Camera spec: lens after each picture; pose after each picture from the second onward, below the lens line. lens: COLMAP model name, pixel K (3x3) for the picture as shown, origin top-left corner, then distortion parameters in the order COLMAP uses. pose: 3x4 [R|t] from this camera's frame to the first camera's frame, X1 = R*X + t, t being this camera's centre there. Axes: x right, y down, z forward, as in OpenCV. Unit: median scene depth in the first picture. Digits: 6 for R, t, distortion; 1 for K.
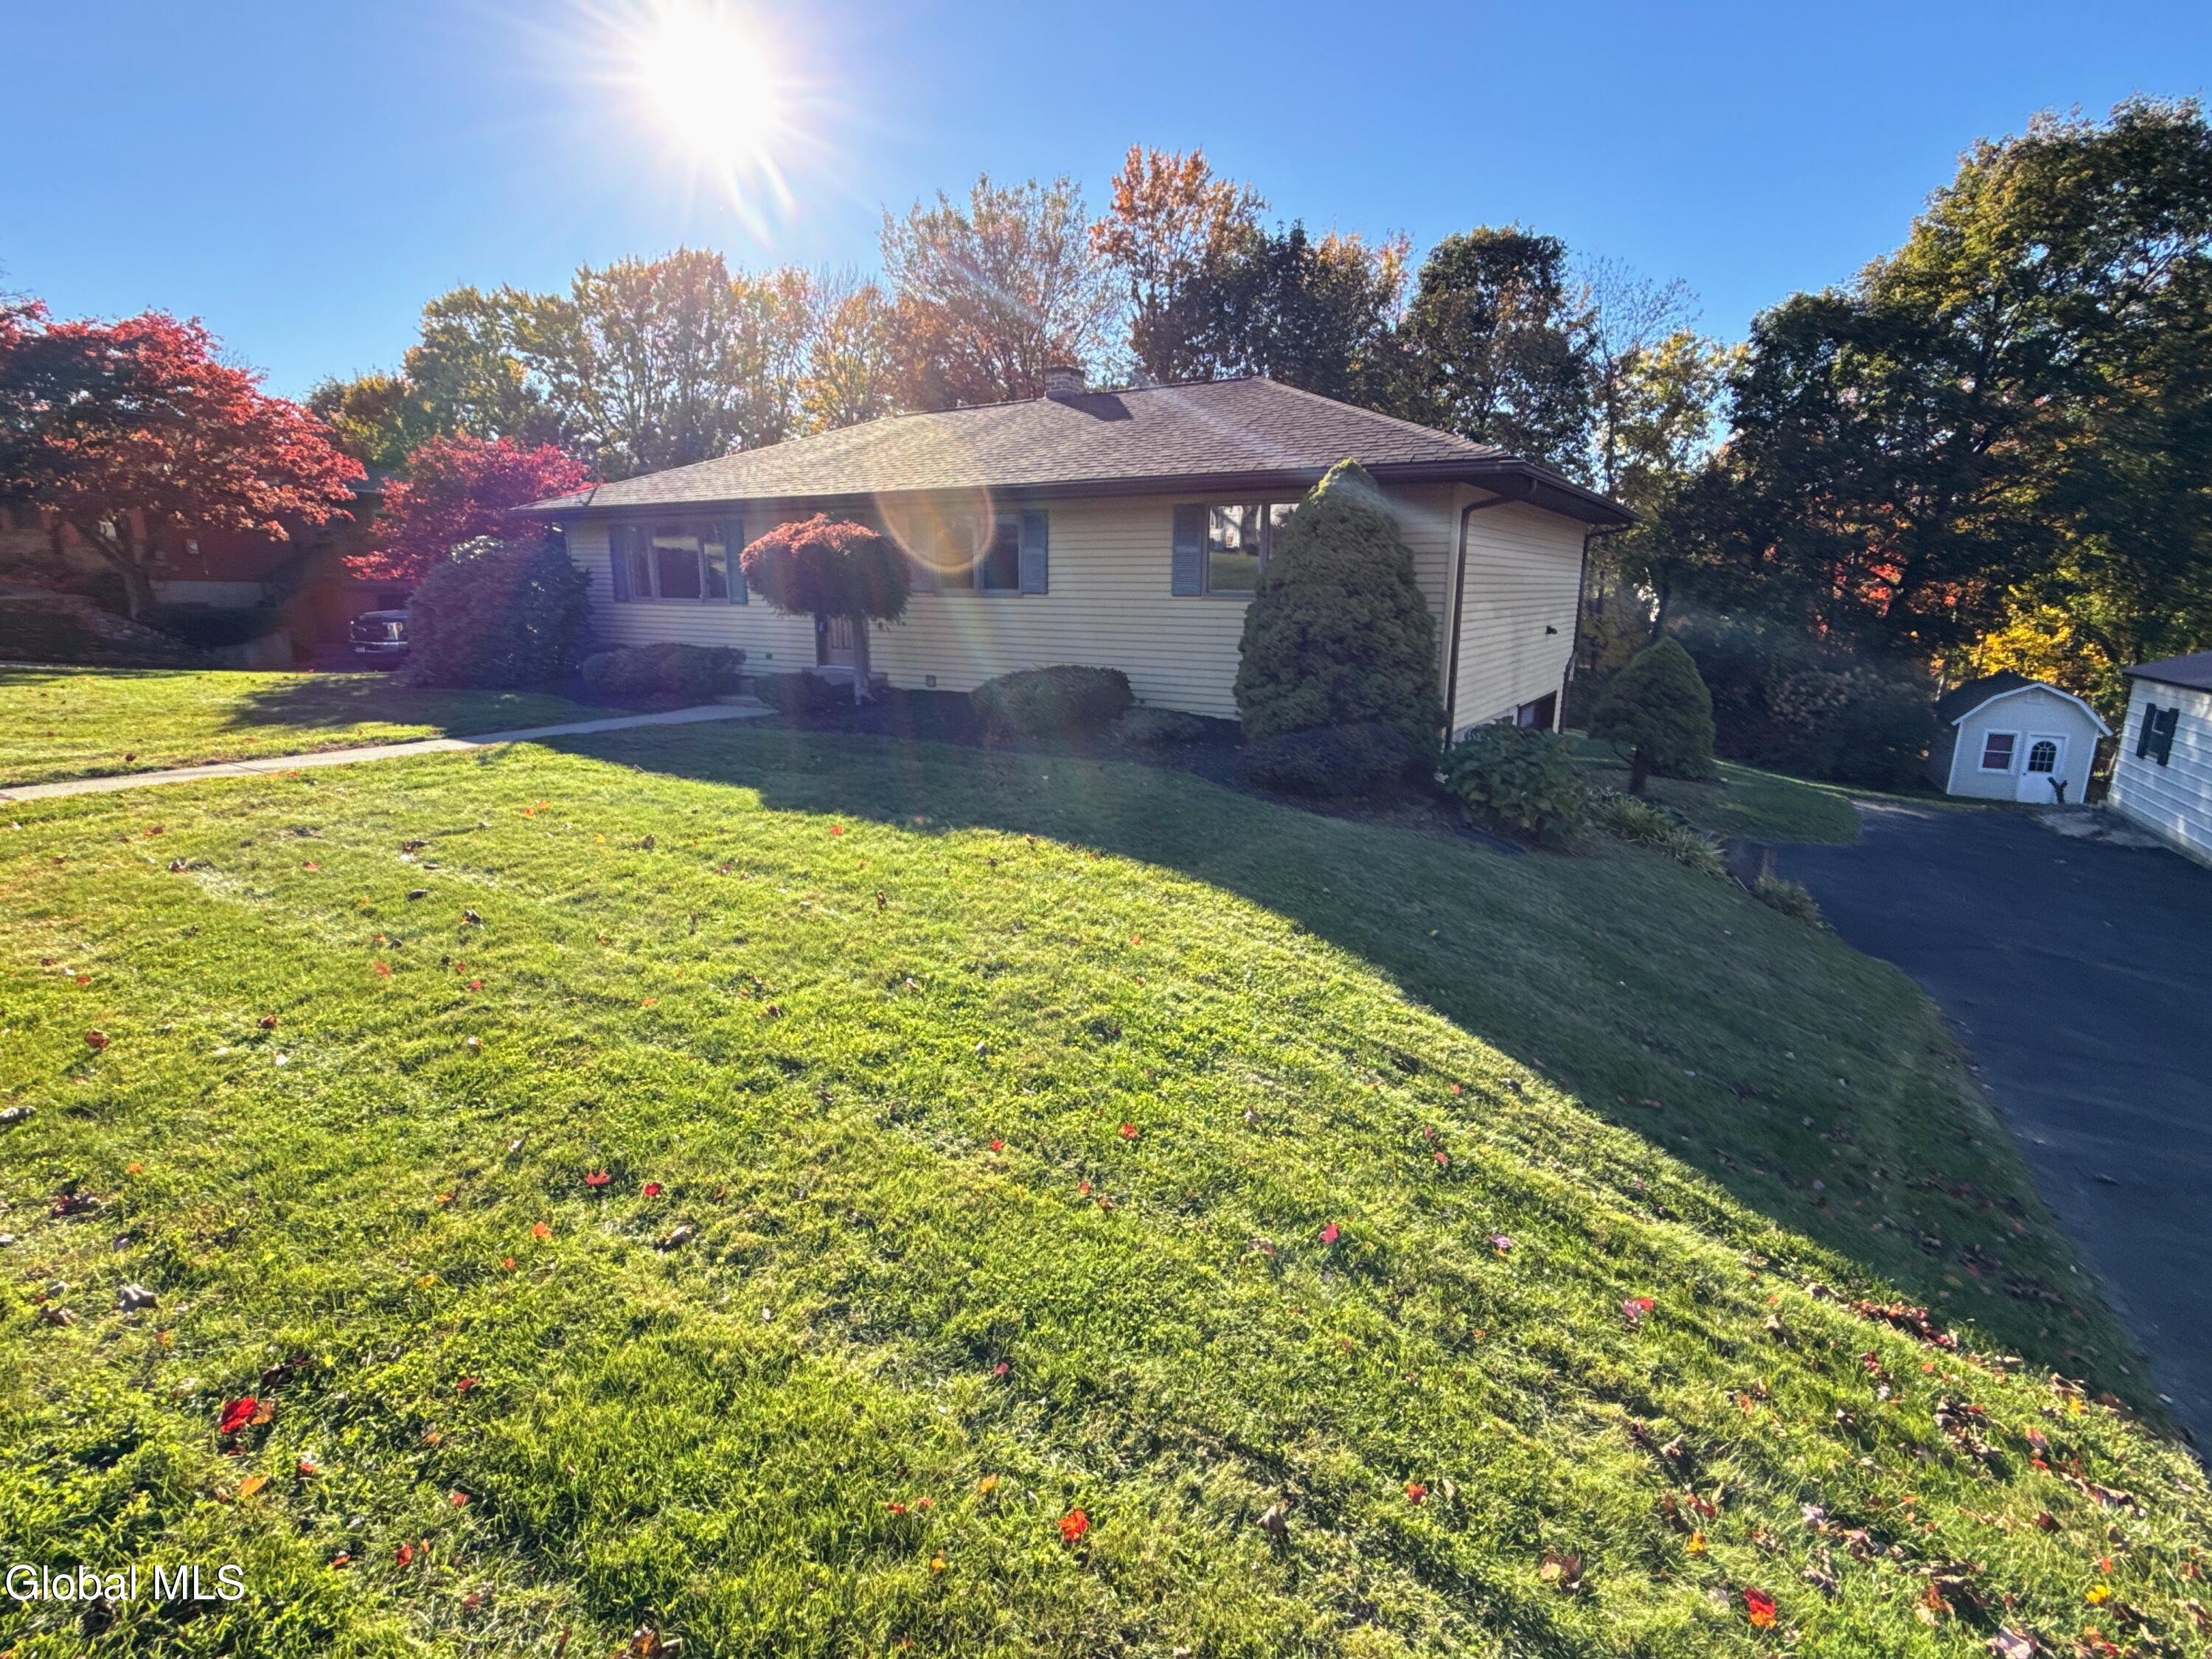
lens RADIAL K [[1036.6, 0, 1113.2], [0, 1036.6, 825.3], [0, 0, 1]] dist [0.000129, 0.000514]
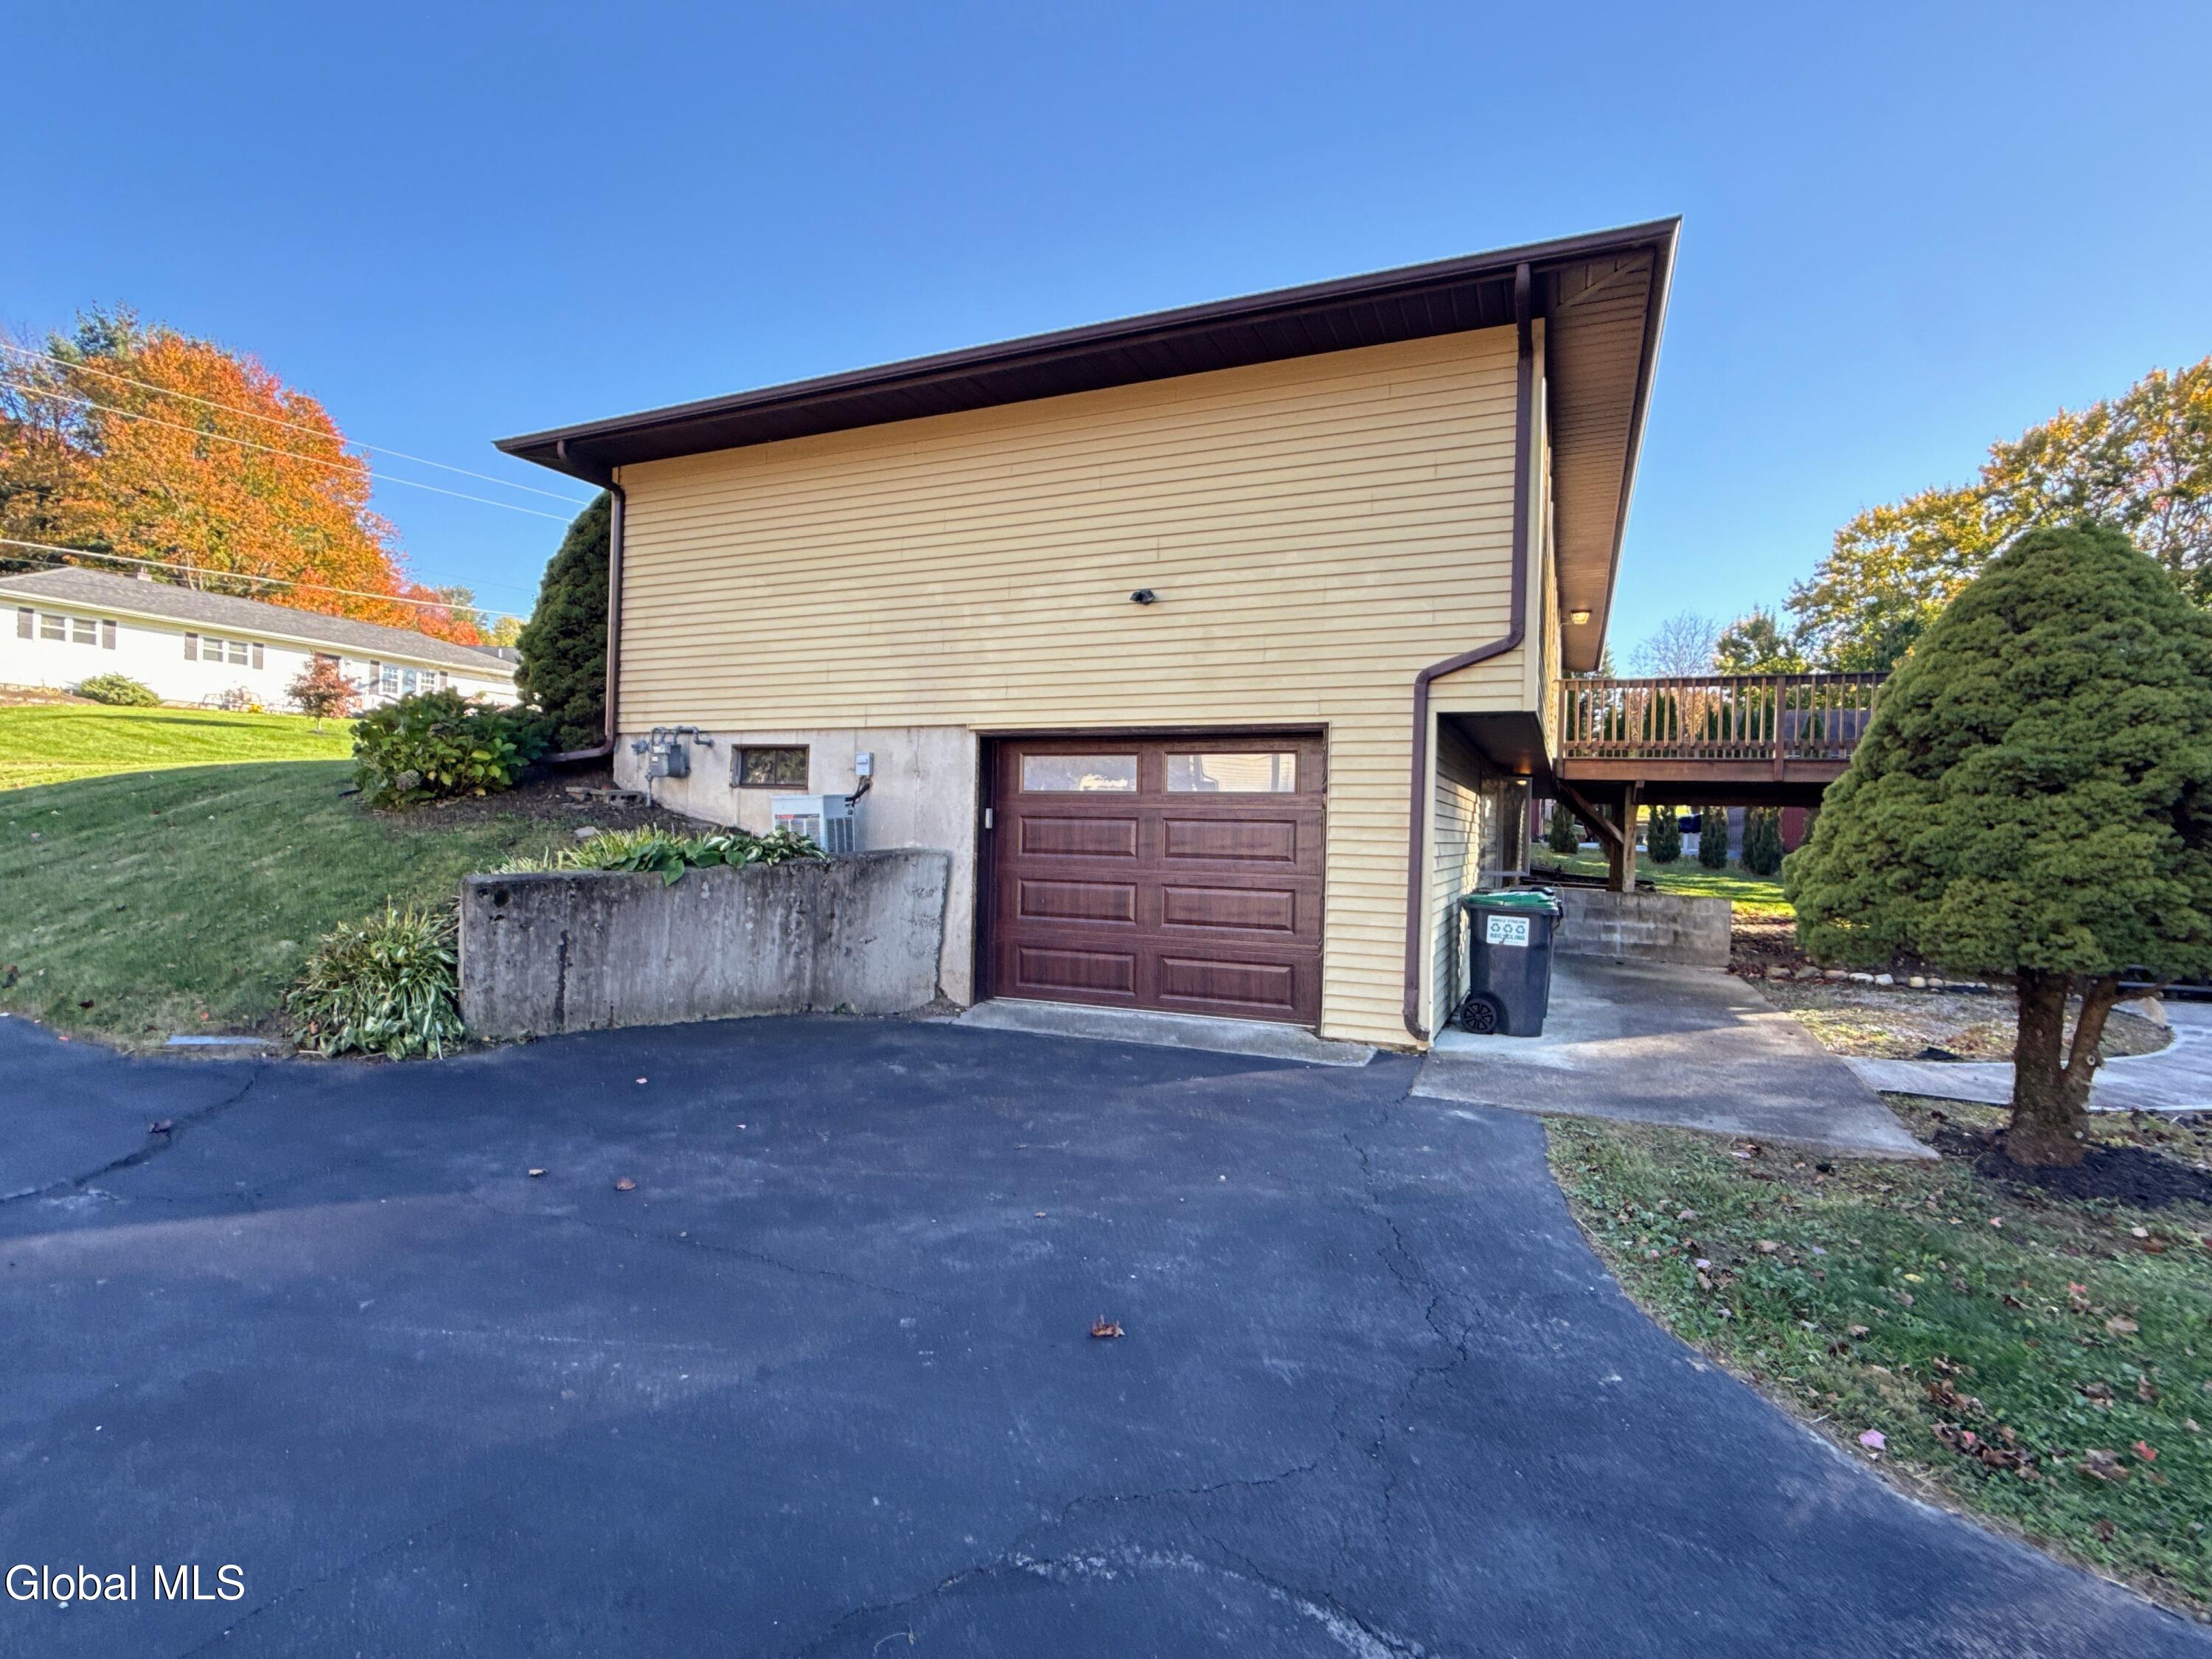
lens RADIAL K [[1063.4, 0, 1106.0], [0, 1063.4, 829.5], [0, 0, 1]] dist [0.000330, -0.000366]
pose [[0.160310, -0.002704, -0.987063, 0.453165], [-0.237511, 0.970509, -0.041233, -0.023993], [0.958065, 0.241049, 0.154941, 0.448097]]
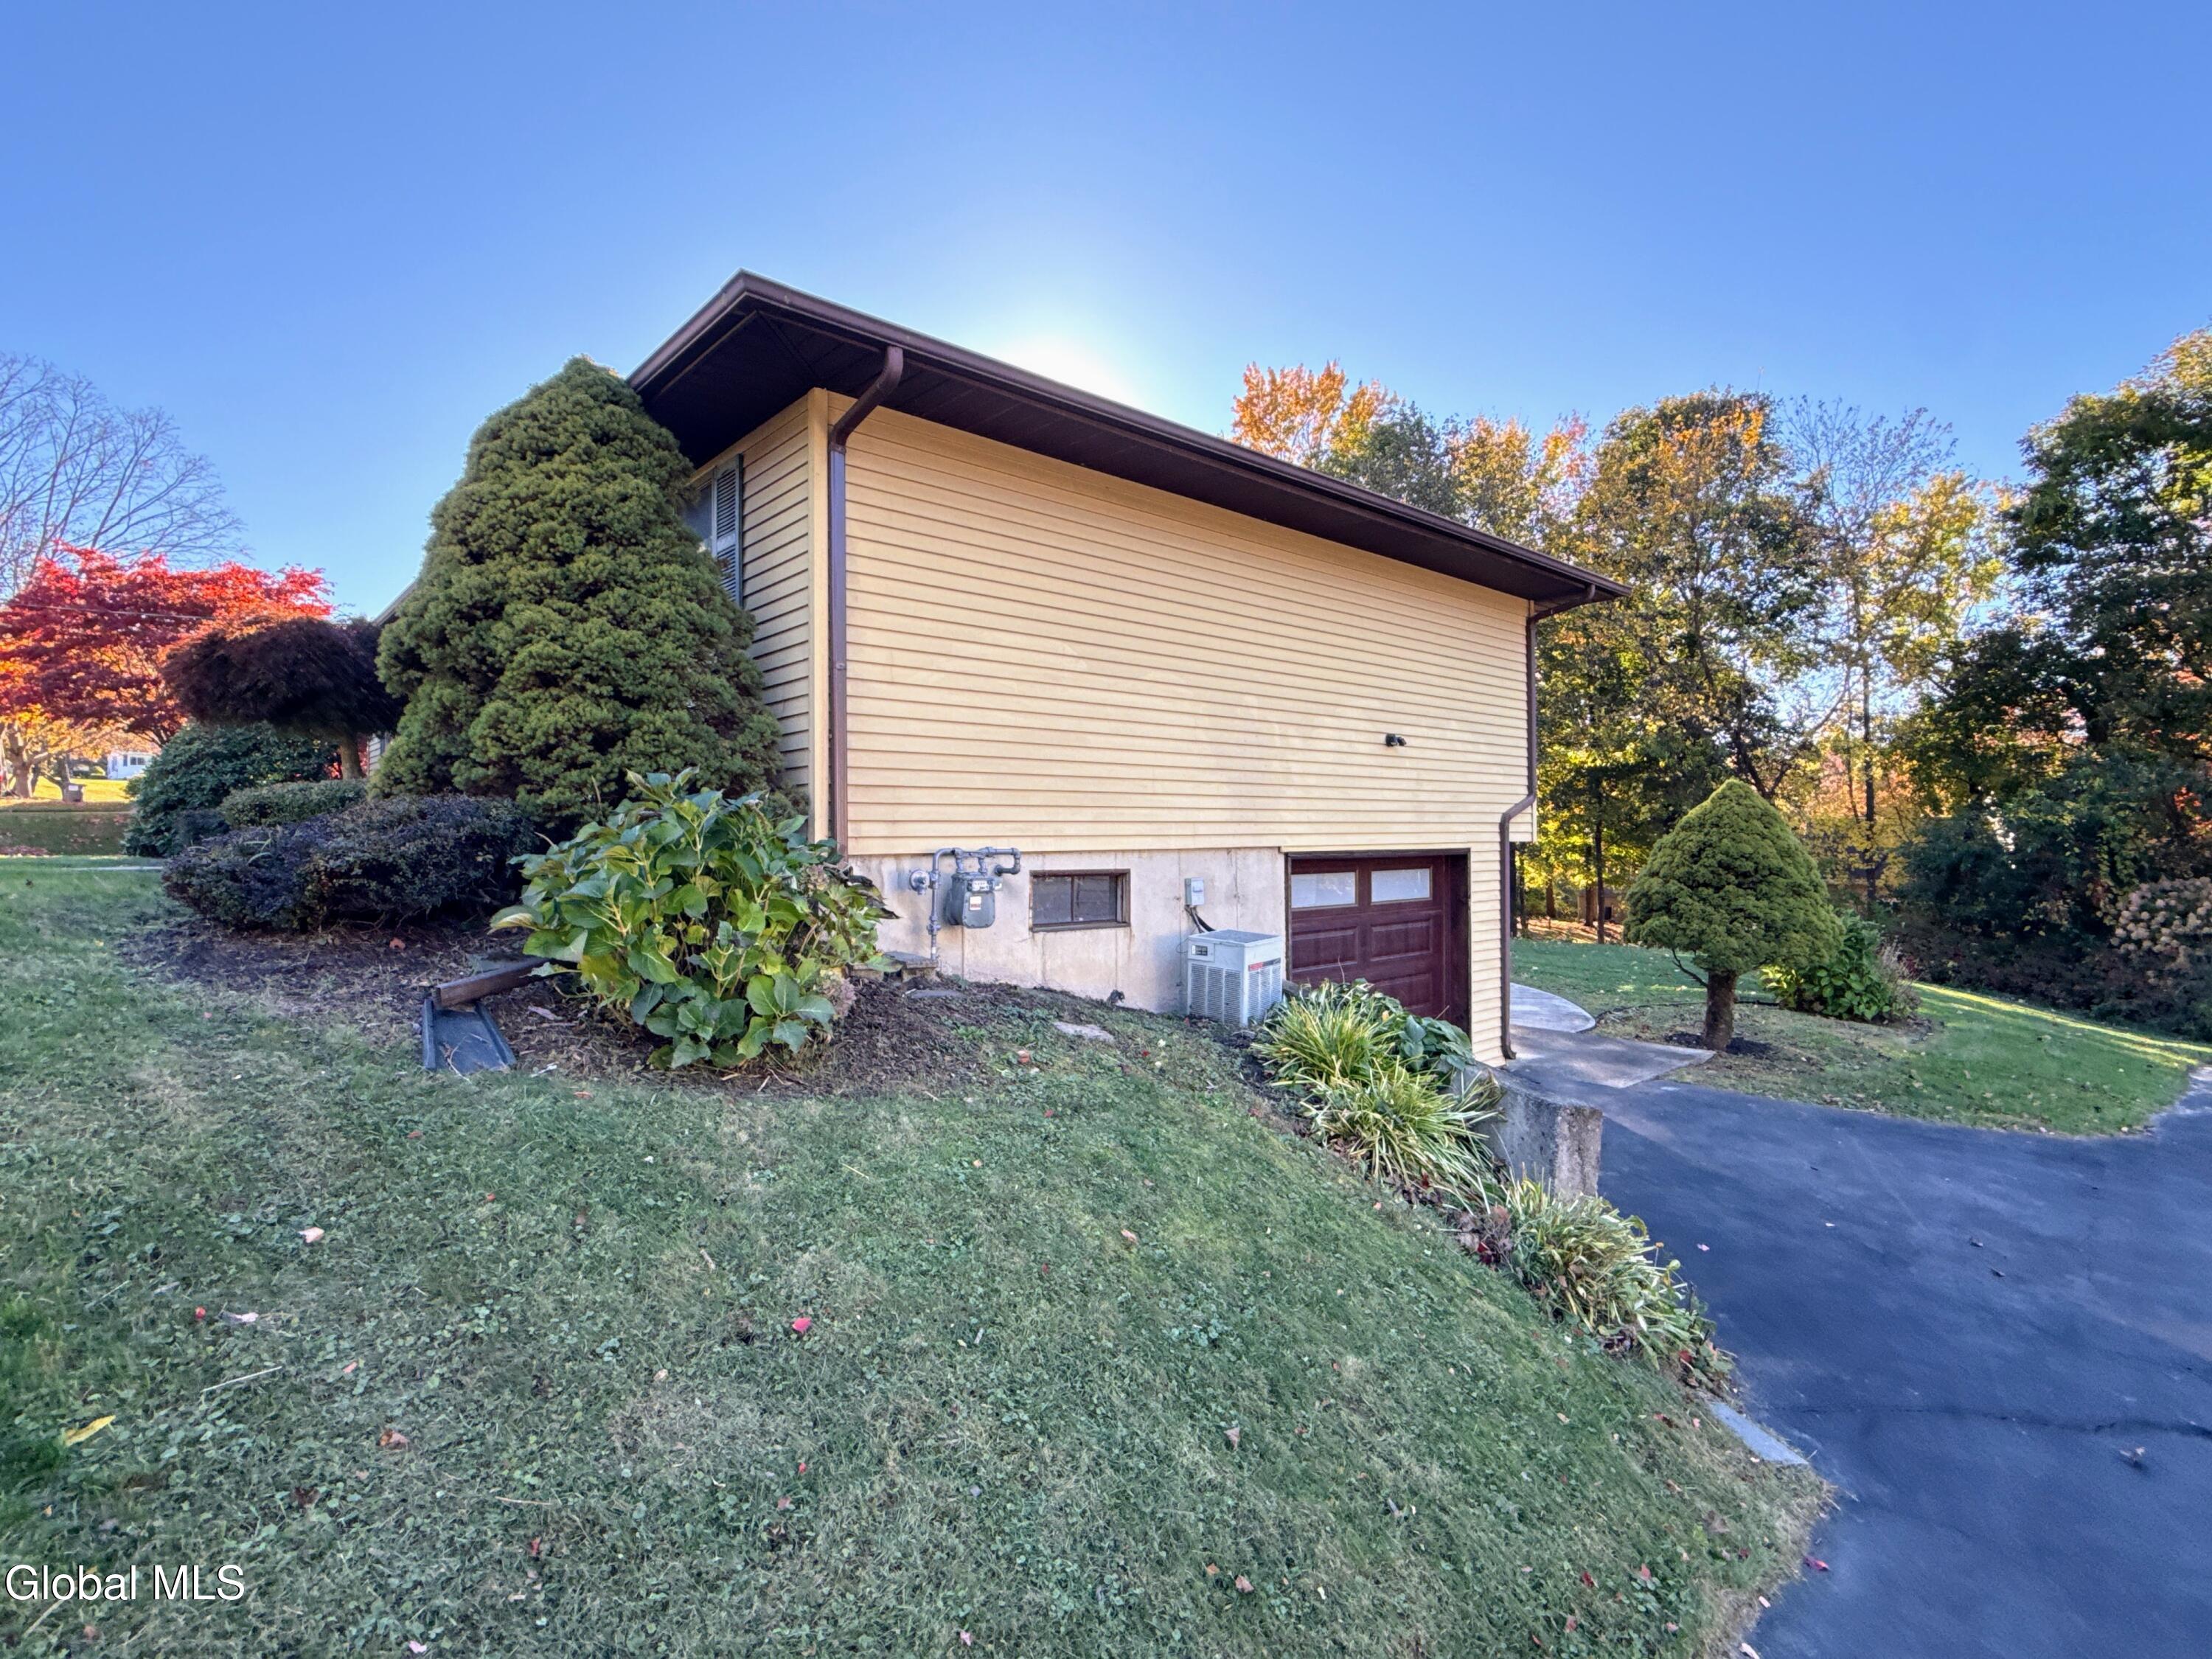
lens RADIAL K [[1063.4, 0, 1106.0], [0, 1063.4, 829.5], [0, 0, 1]] dist [0.000330, -0.000366]
pose [[0.965069, -0.017942, -0.261381, 0.203393], [-0.042564, 0.973662, -0.223990, 0.004608], [0.258516, 0.227291, 0.938887, 0.185168]]
